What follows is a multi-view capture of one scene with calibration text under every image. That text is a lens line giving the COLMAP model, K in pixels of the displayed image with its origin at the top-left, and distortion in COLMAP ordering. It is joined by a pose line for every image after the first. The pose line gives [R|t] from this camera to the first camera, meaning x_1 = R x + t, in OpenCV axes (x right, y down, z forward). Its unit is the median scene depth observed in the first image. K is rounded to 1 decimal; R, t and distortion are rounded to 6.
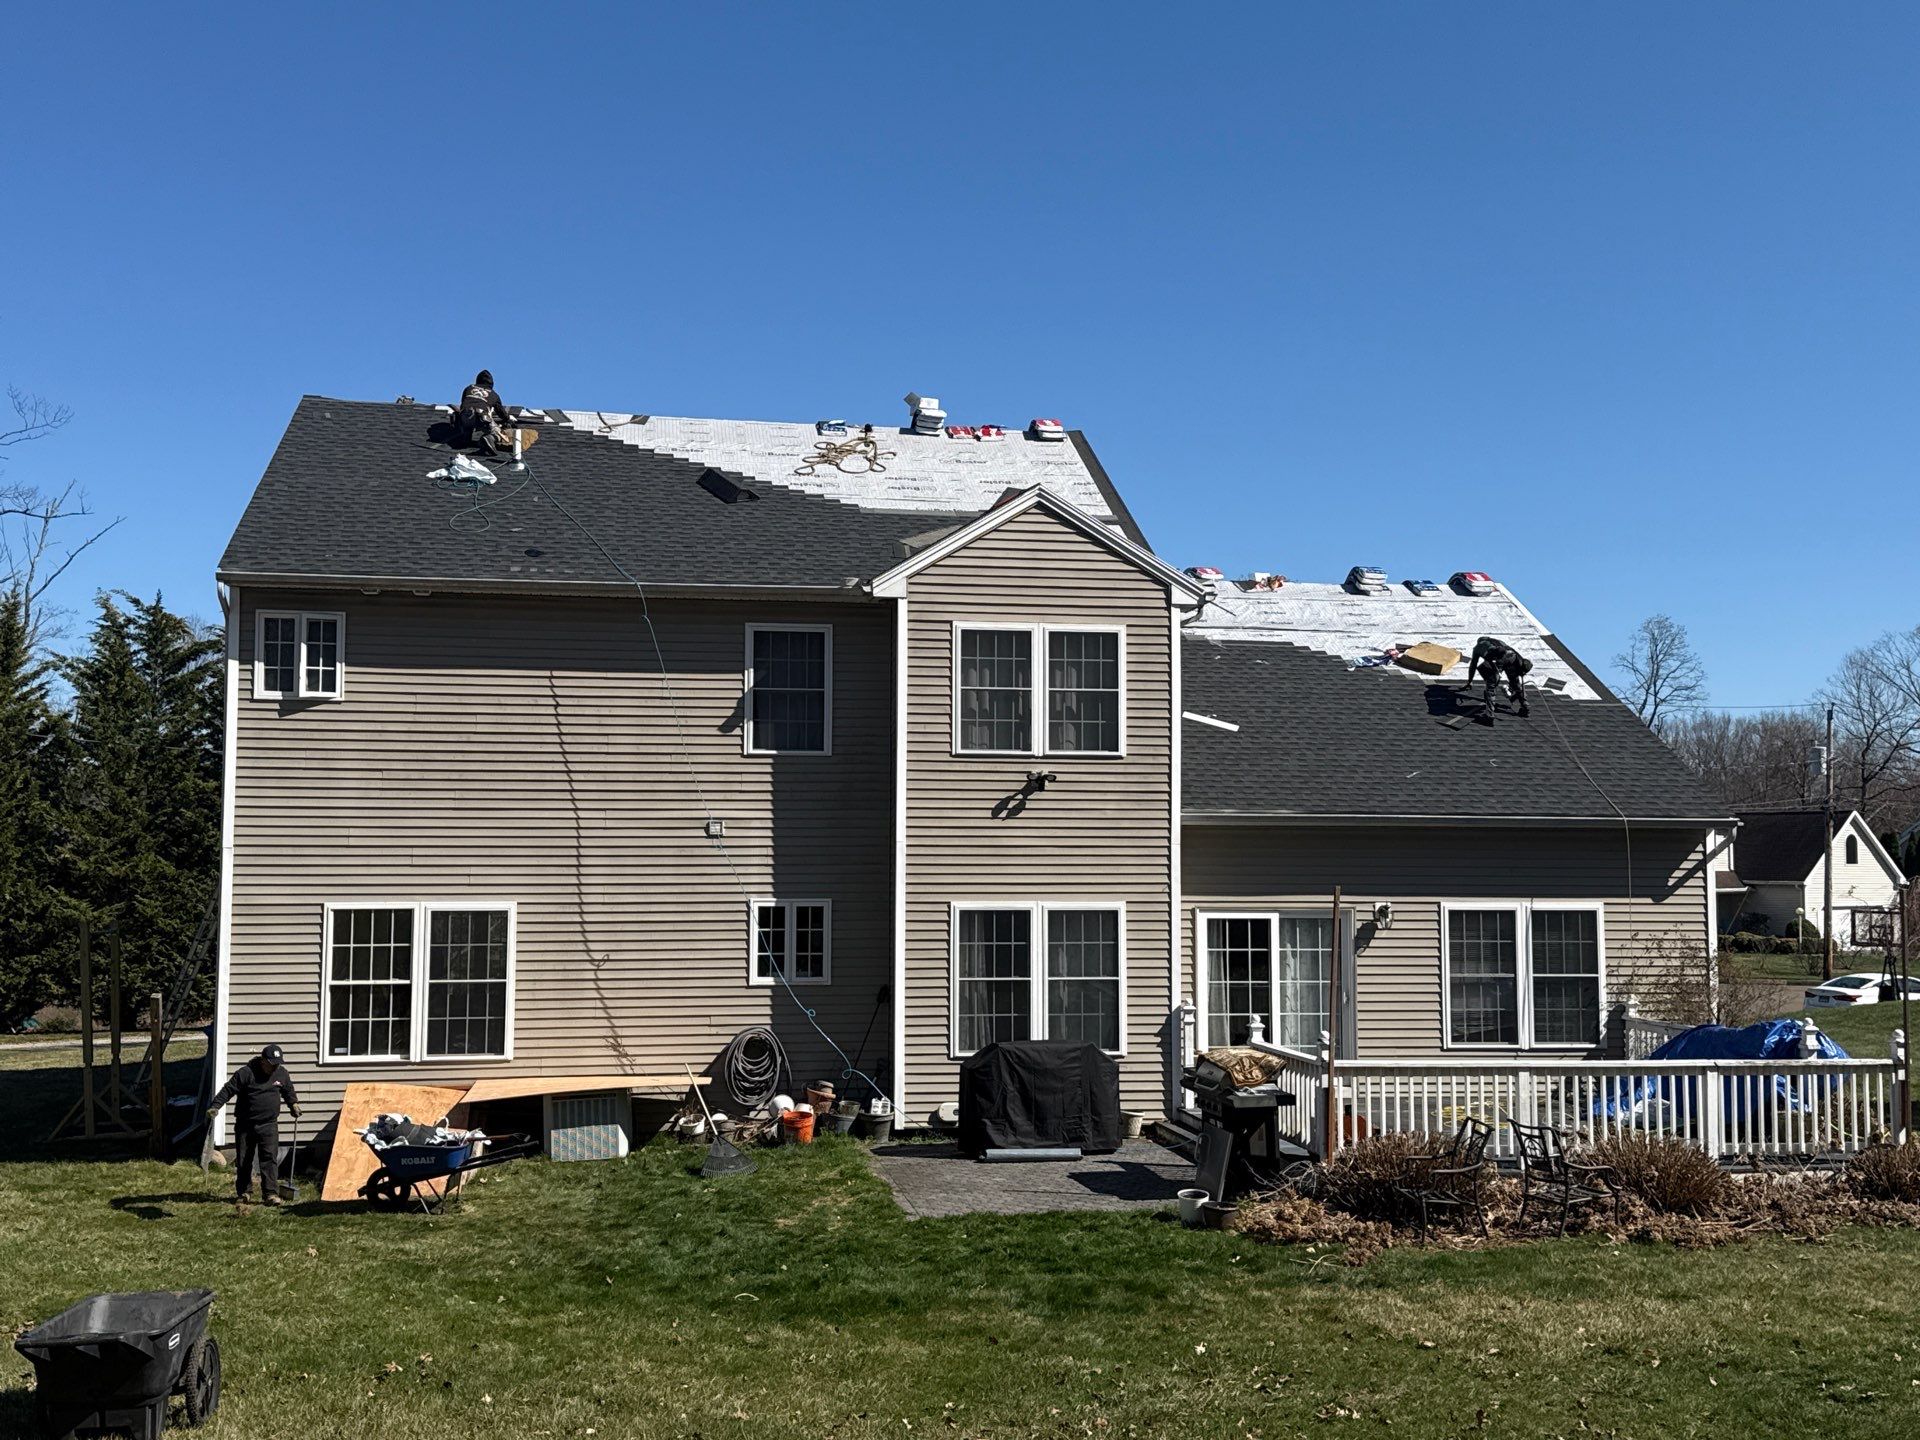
lens RADIAL K [[1932.8, 0, 953.5], [0, 1932.8, 733.7], [0, 0, 1]] dist [0.168532, -0.340429]
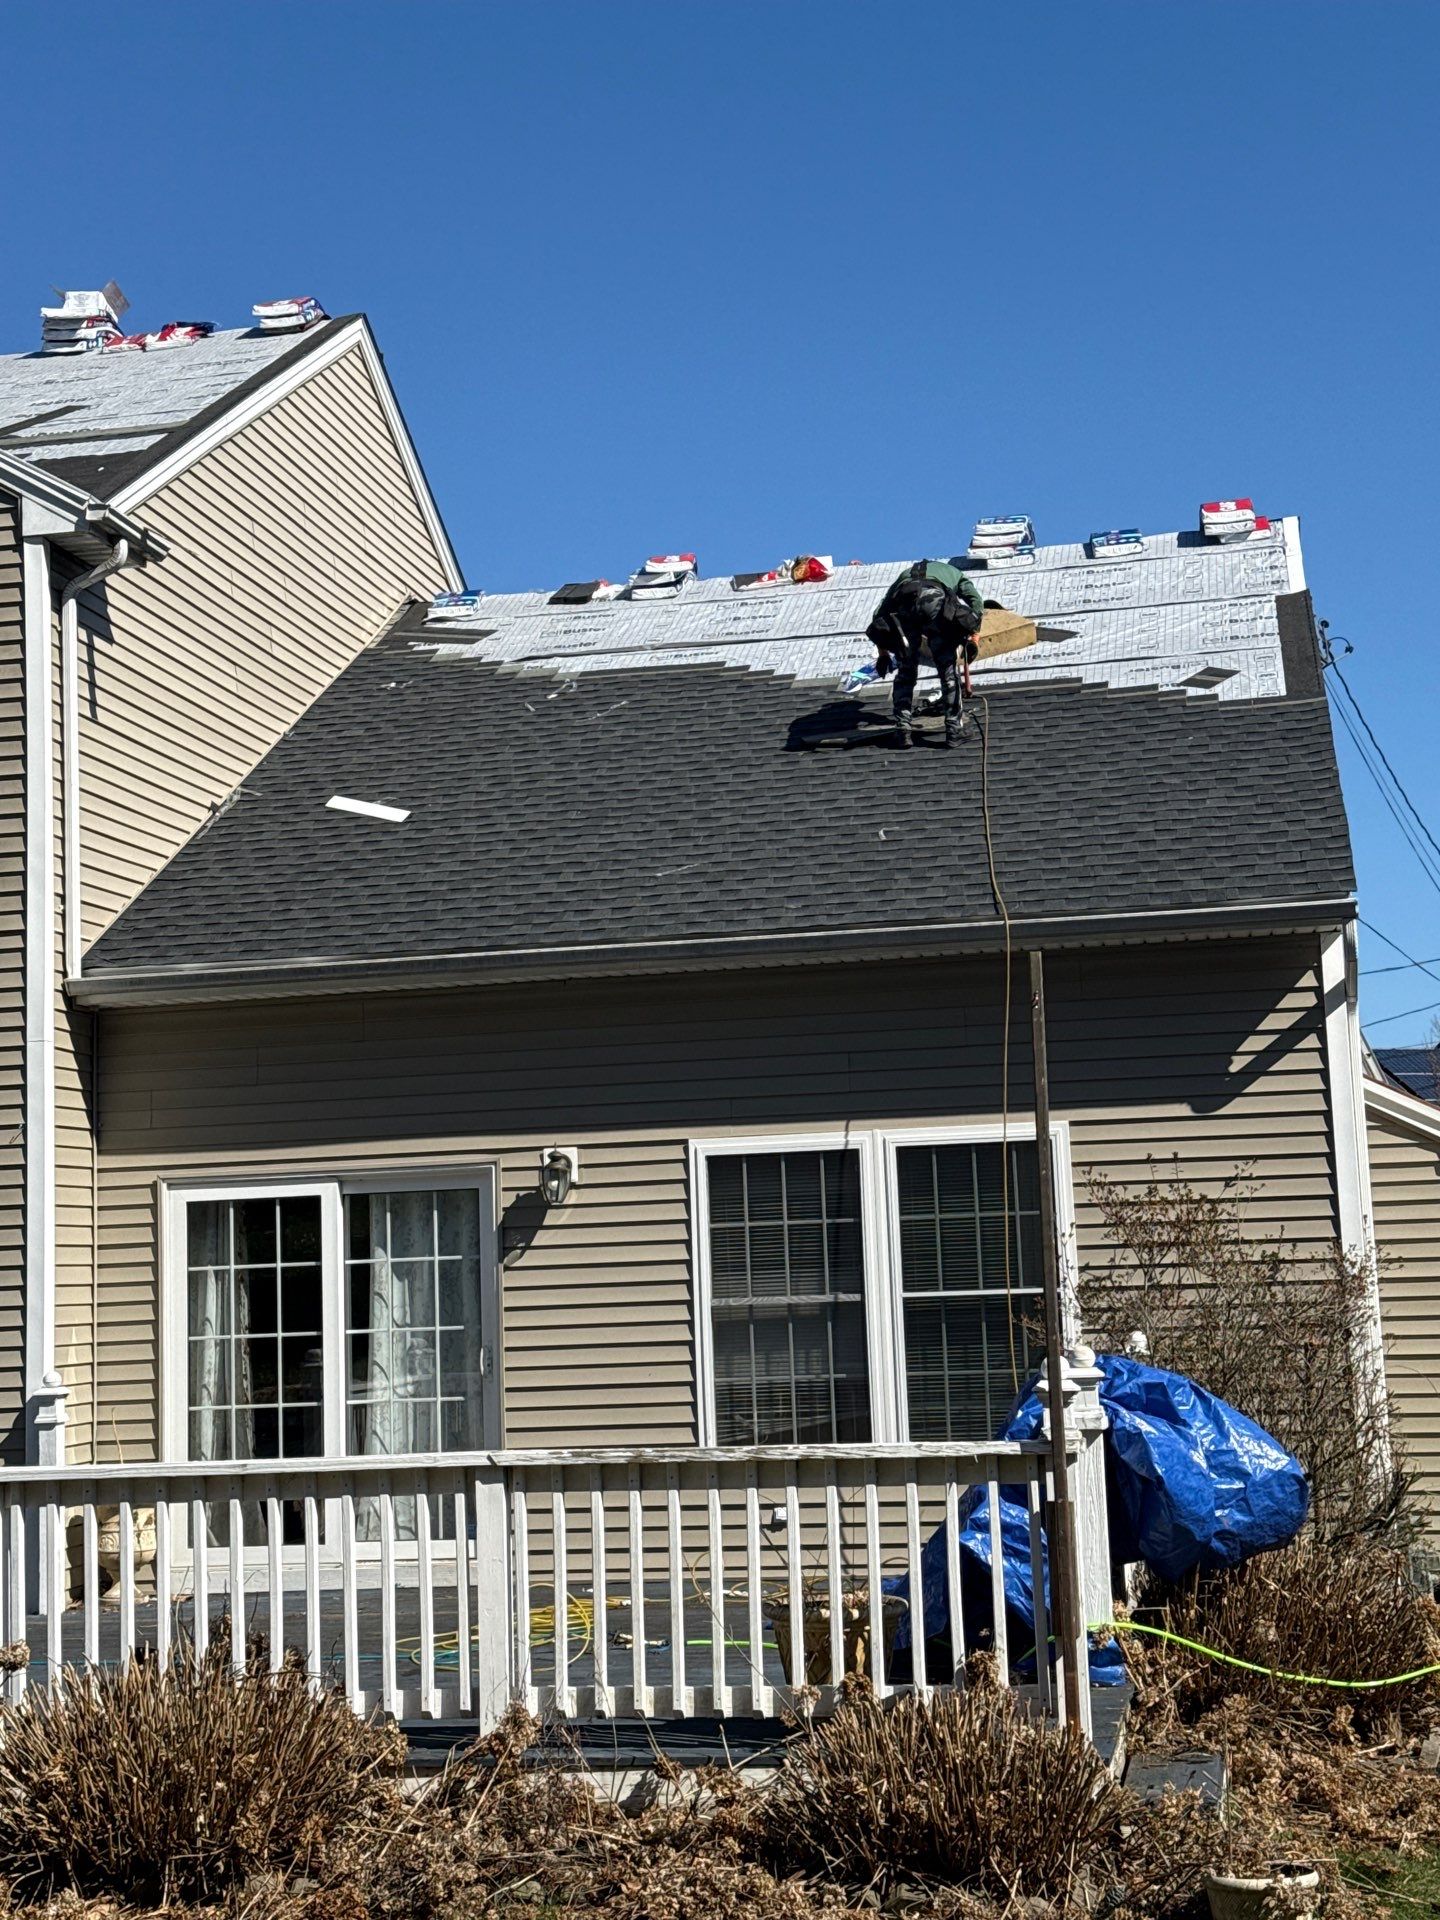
lens RADIAL K [[2706.7, 0, 720.0], [0, 2706.7, 960.0], [0, 0, 1]] dist [0.142694, -0.015496]
pose [[0.938252, -0.079235, -0.336757, 0.494052], [0.061369, 0.996100, -0.063387, 0.089636], [0.340467, 0.038807, 0.939455, 0.438853]]
